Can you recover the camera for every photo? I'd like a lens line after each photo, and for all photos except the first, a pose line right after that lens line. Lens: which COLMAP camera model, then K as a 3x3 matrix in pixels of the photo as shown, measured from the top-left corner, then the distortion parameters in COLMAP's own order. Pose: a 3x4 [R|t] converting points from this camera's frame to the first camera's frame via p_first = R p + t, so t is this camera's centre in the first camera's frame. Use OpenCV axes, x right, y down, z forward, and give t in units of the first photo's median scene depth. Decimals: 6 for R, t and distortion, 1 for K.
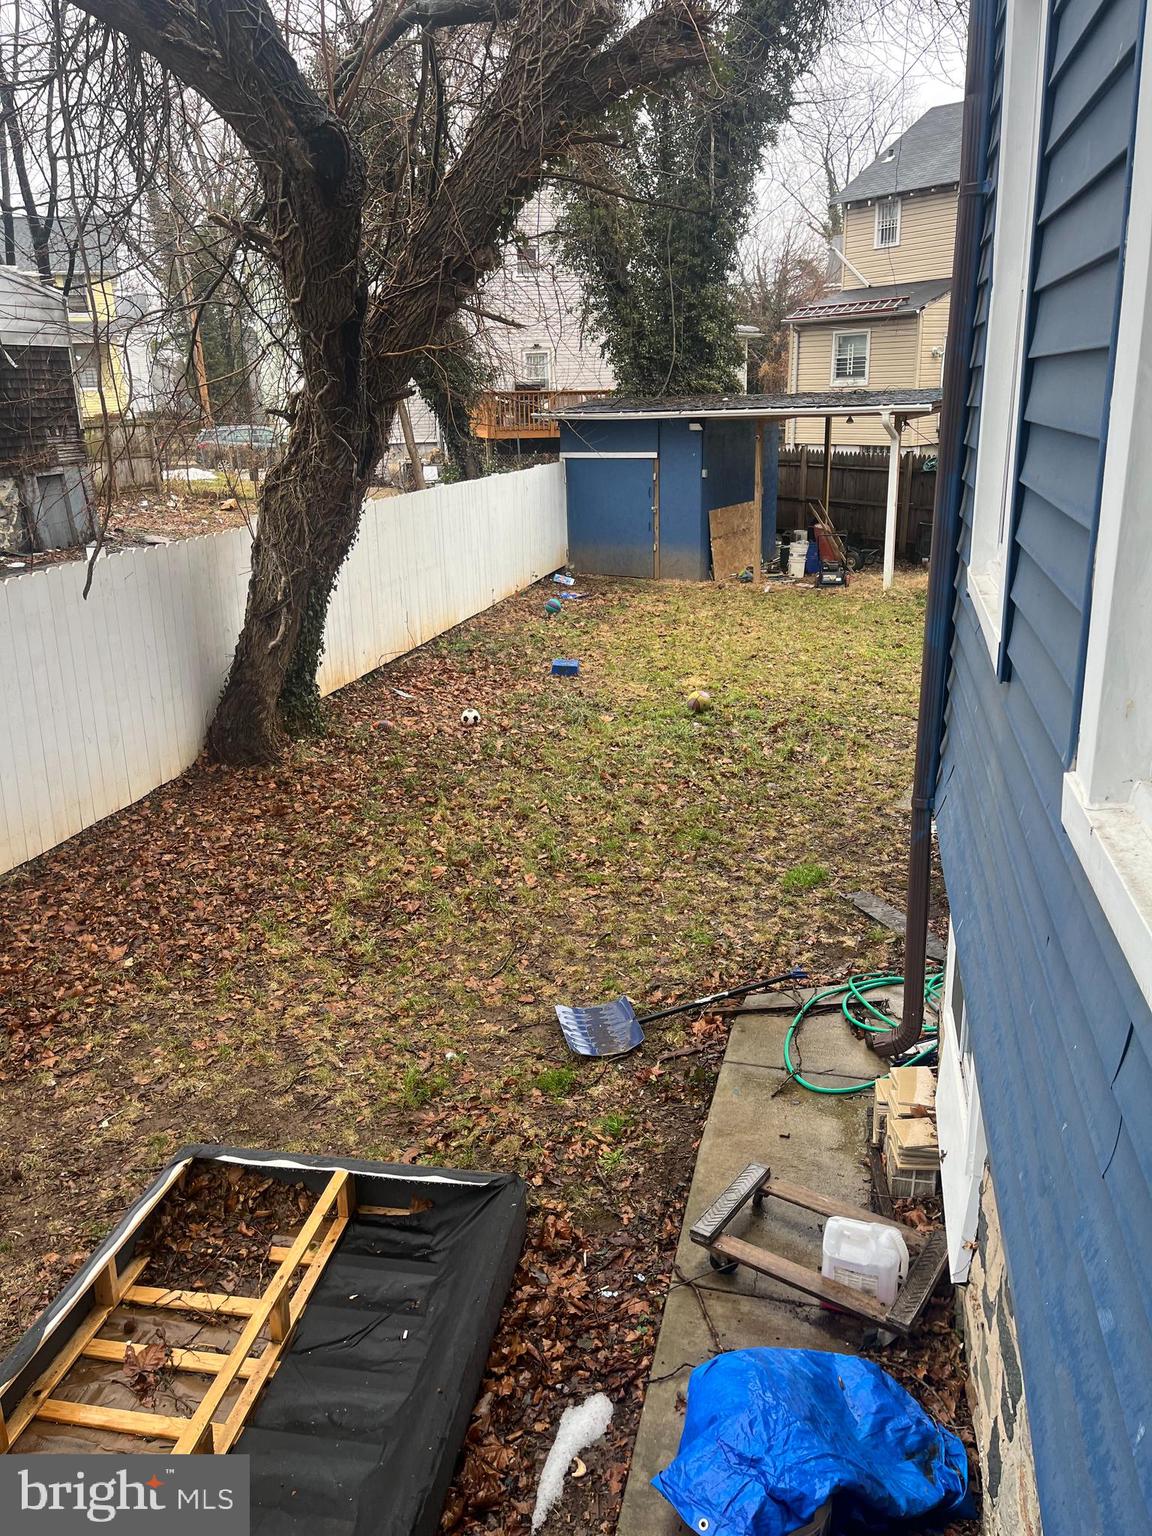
lens RADIAL K [[1176.8, 0, 576.0], [0, 1176.8, 768.0], [0, 0, 1]] dist [0.058568, -0.058727]
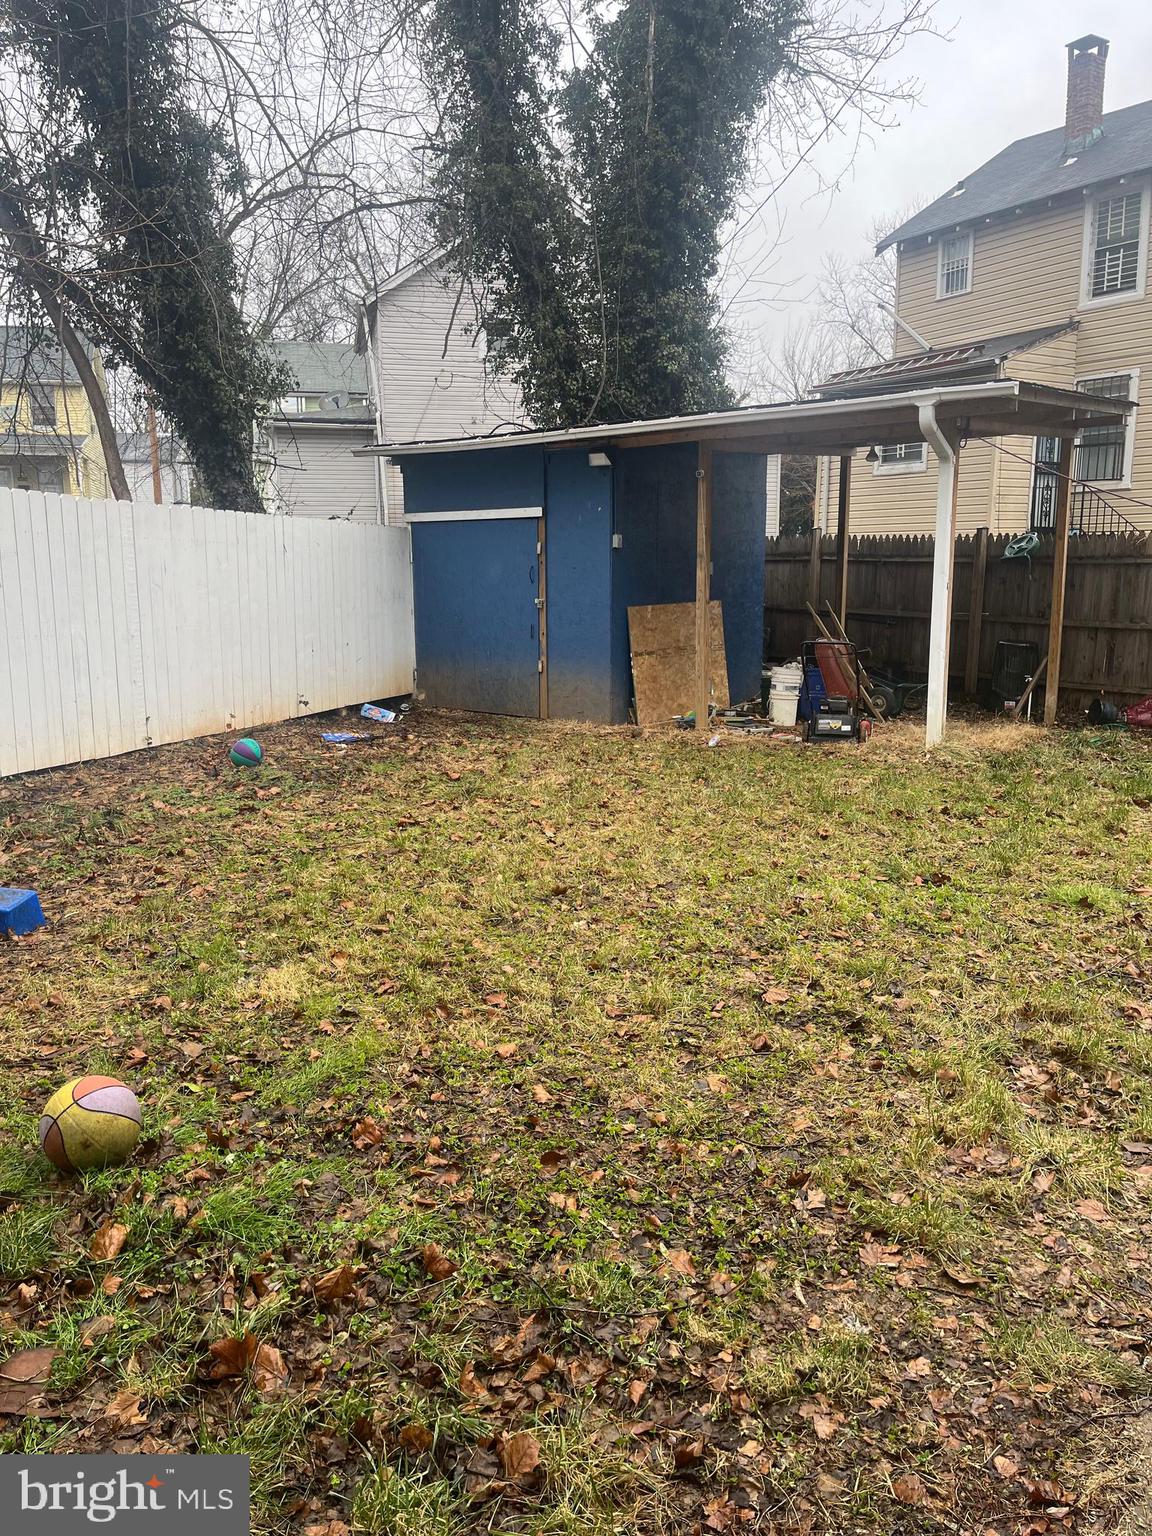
lens RADIAL K [[1176.8, 0, 576.0], [0, 1176.8, 768.0], [0, 0, 1]] dist [0.058568, -0.058727]
pose [[0.996957, 0.035751, -0.069269, 0.128068], [-0.044839, 0.989905, -0.134449, -0.058604], [0.063763, 0.137146, 0.988496, 0.427453]]
